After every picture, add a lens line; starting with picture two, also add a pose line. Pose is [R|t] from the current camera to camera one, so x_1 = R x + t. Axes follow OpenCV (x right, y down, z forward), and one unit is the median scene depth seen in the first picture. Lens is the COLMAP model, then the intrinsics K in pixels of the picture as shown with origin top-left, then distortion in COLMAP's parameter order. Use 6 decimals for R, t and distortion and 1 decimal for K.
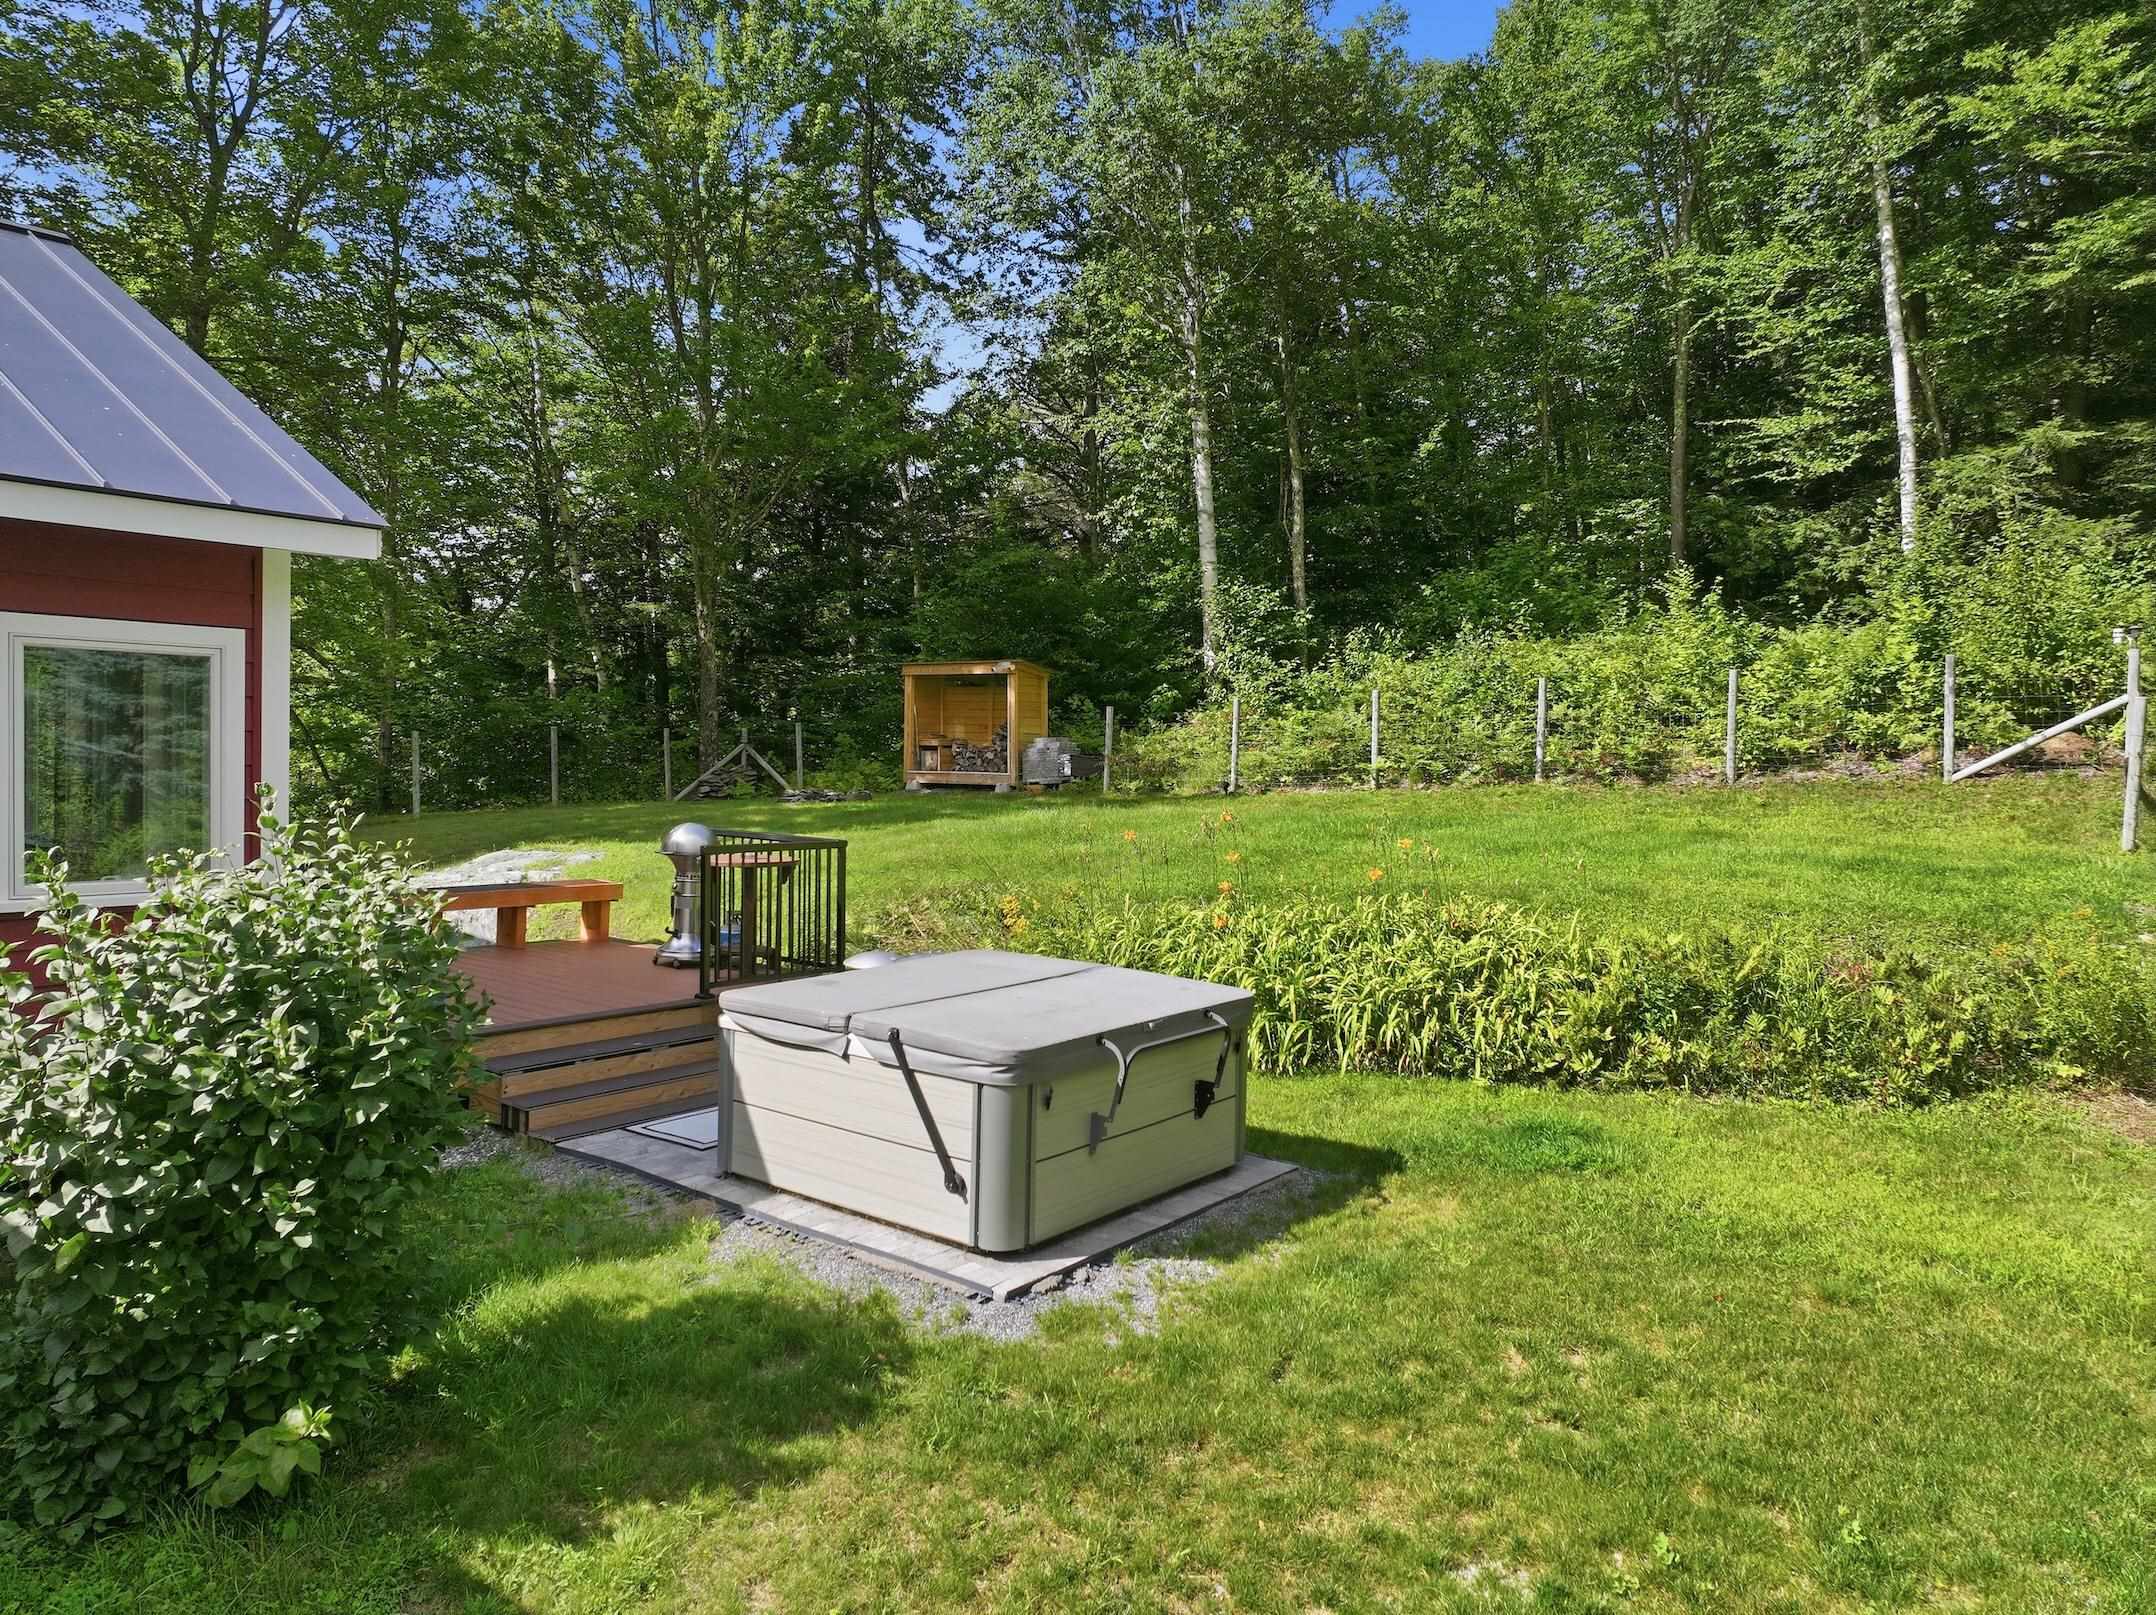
lens RADIAL K [[1502.4, 0, 1082.5], [0, 1502.4, 804.3], [0, 0, 1]] dist [0.000923, 0.002348]
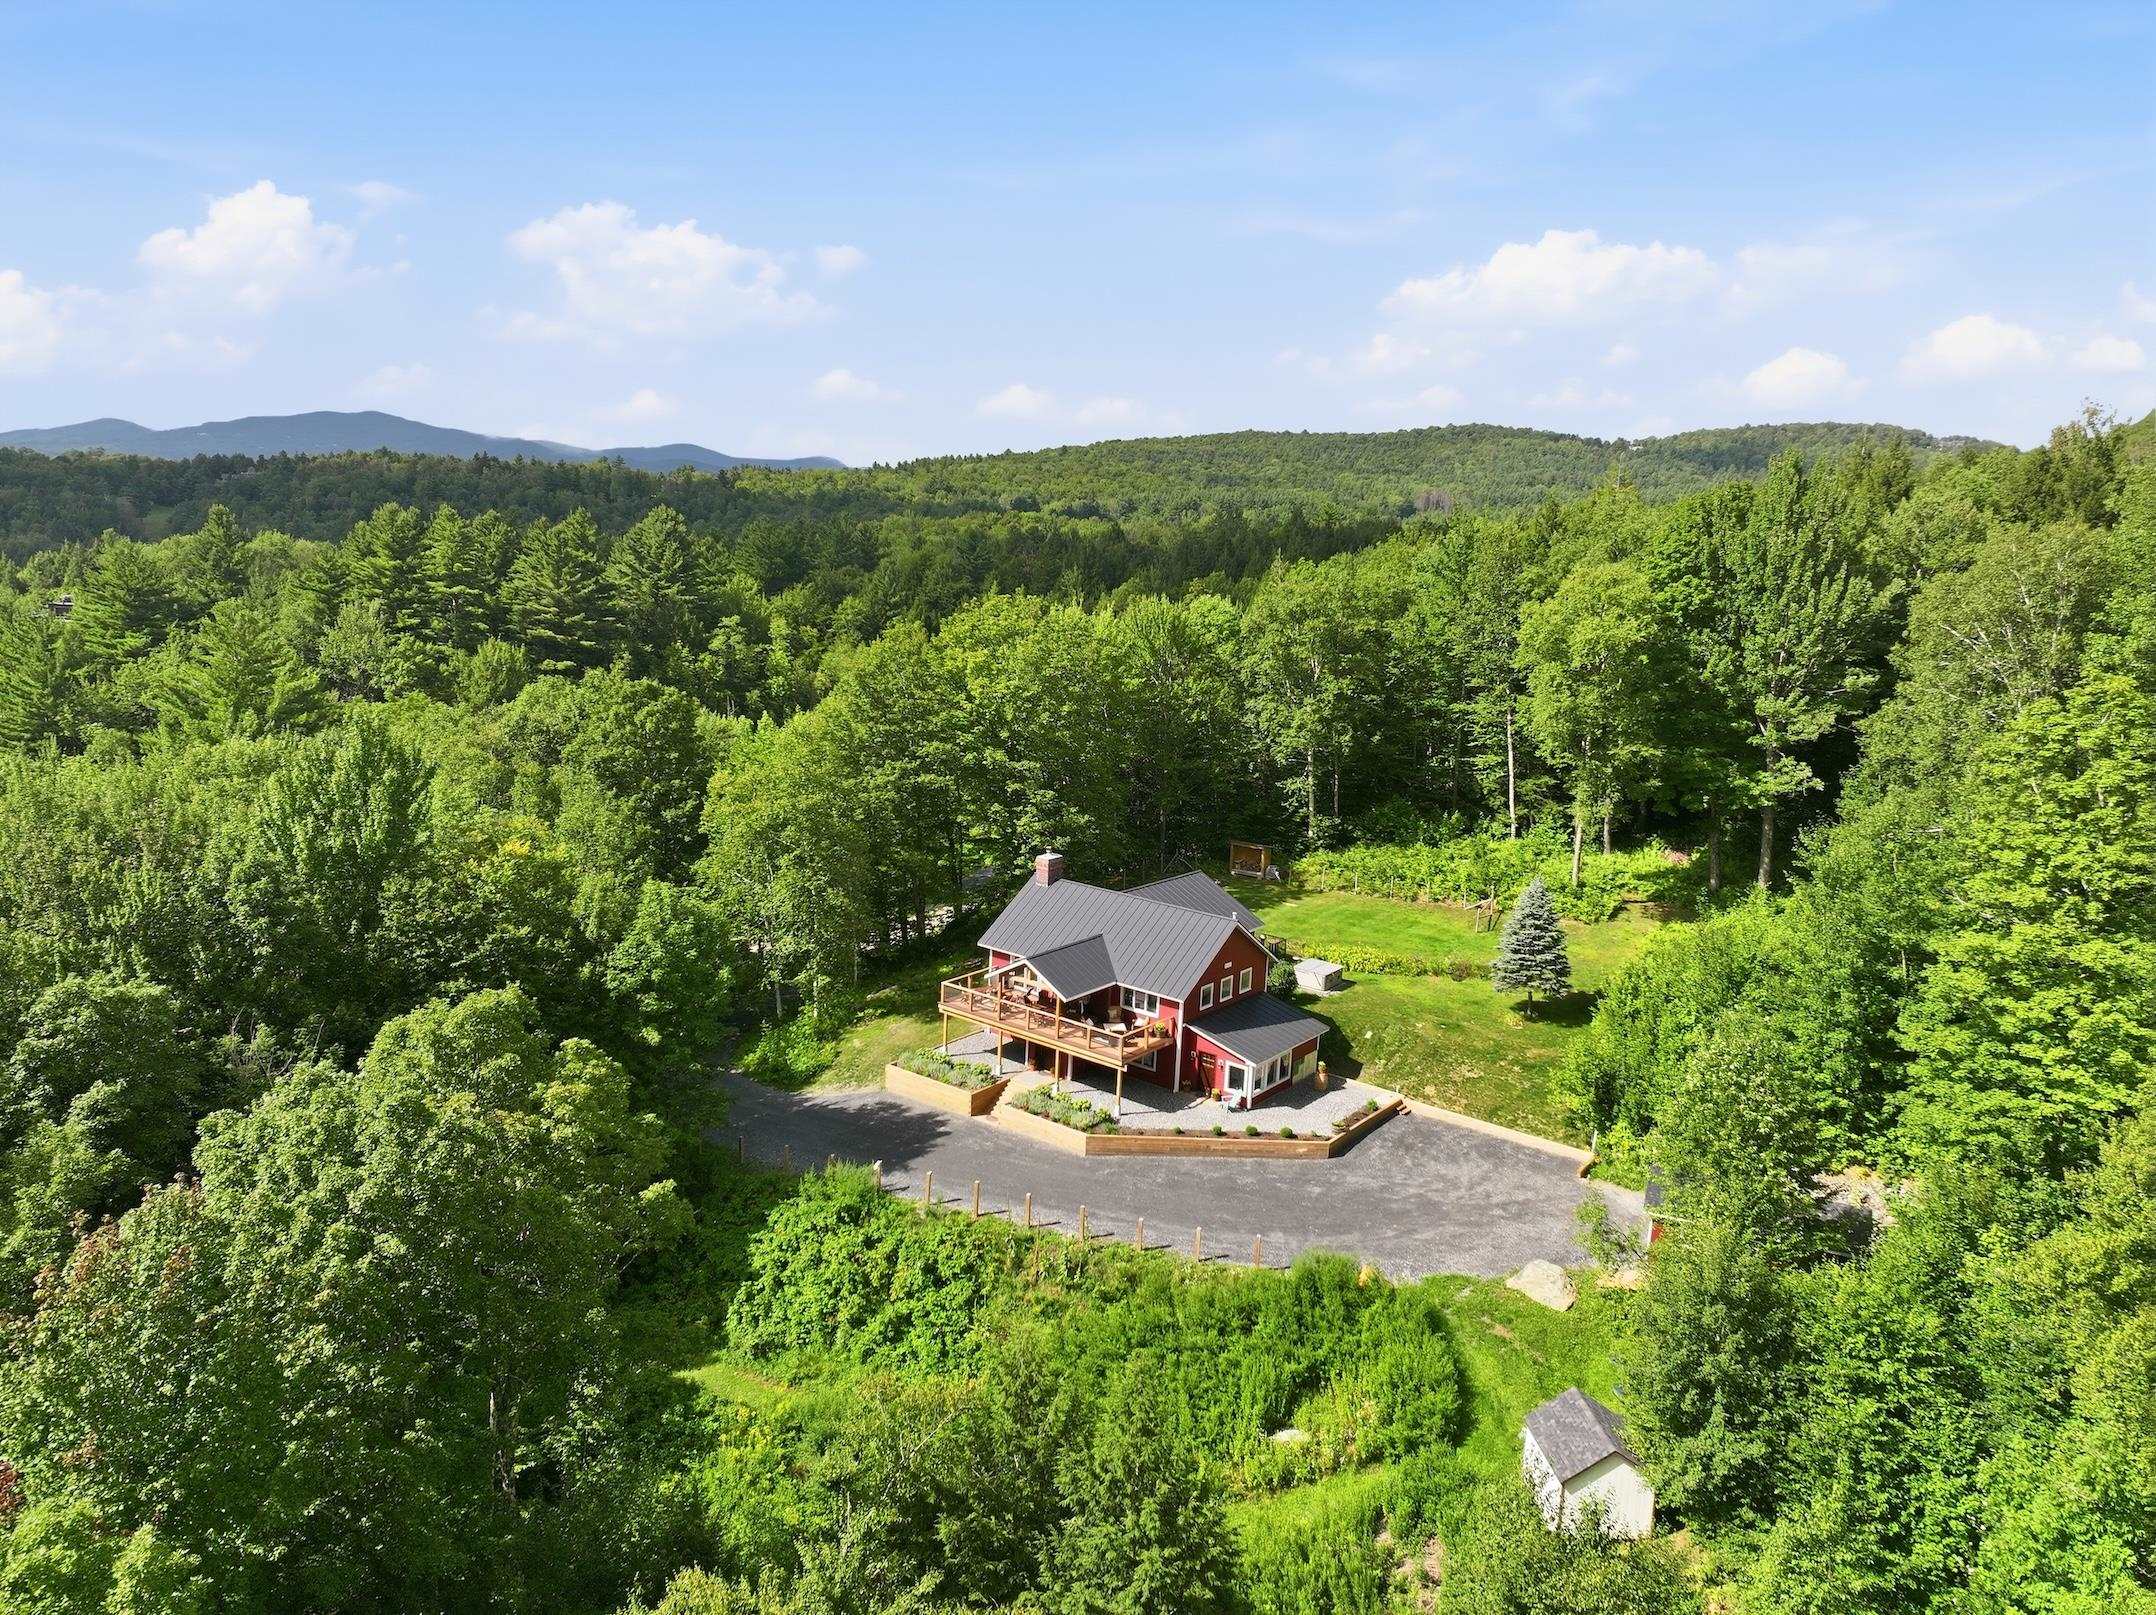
lens RADIAL K [[1502.4, 0, 1082.5], [0, 1502.4, 804.3], [0, 0, 1]] dist [0.000923, 0.002348]
pose [[0.999944, -0.004260, 0.009691, -0.977127], [0.002847, 0.989955, 0.141352, -1.347922], [-0.010196, -0.141316, 0.989912, -4.978917]]
